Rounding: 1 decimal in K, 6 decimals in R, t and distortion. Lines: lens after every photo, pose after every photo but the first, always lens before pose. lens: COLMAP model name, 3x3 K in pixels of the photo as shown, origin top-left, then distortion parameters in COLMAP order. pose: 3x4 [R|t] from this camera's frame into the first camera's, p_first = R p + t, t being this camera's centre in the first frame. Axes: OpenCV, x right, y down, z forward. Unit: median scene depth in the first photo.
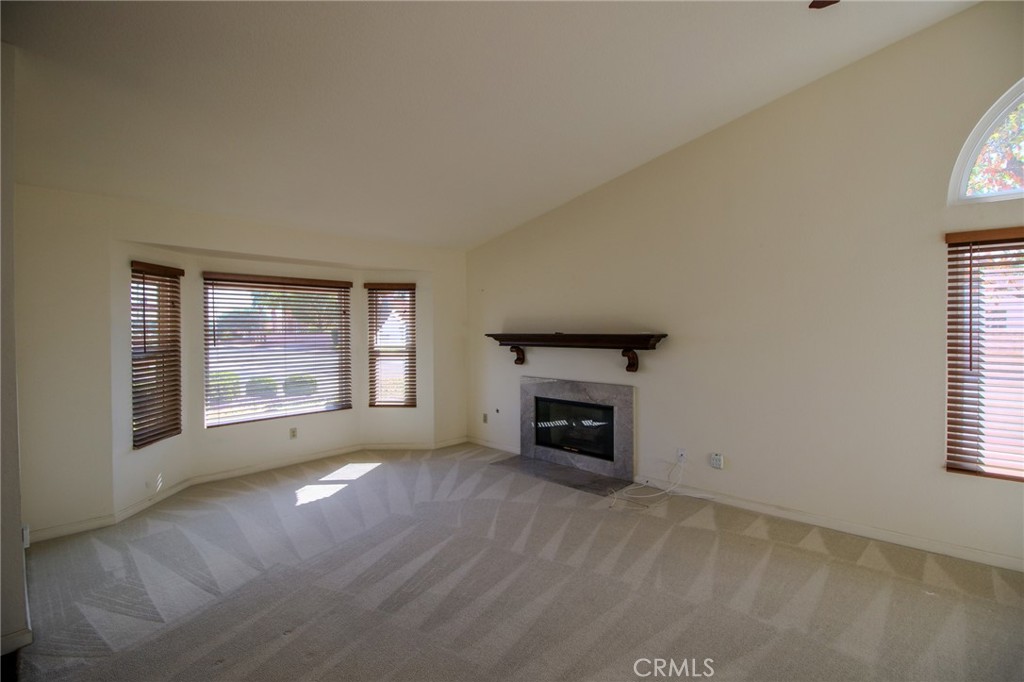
lens RADIAL K [[467.3, 0, 512.3], [0, 467.3, 330.6], [0, 0, 1]] dist [-0.002097, -0.011553]
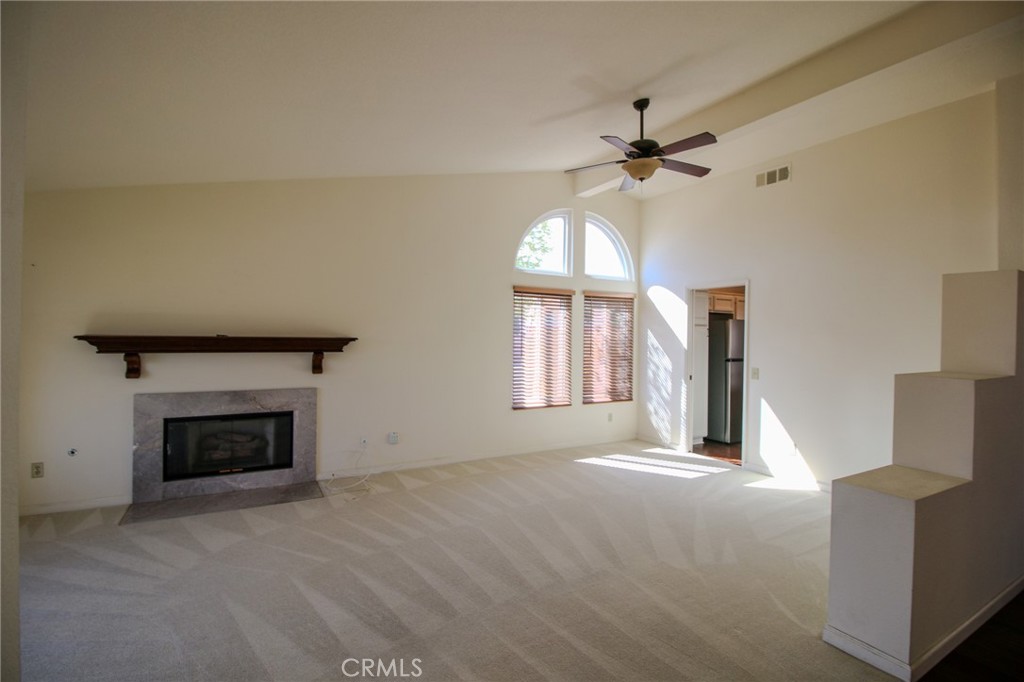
lens RADIAL K [[467.3, 0, 512.3], [0, 467.3, 330.6], [0, 0, 1]] dist [-0.002097, -0.011553]
pose [[0.308066, 0.013695, 0.951266, -0.583237], [-0.016730, 0.999820, -0.008976, -0.005138], [-0.951218, -0.013149, 0.308240, 0.269899]]
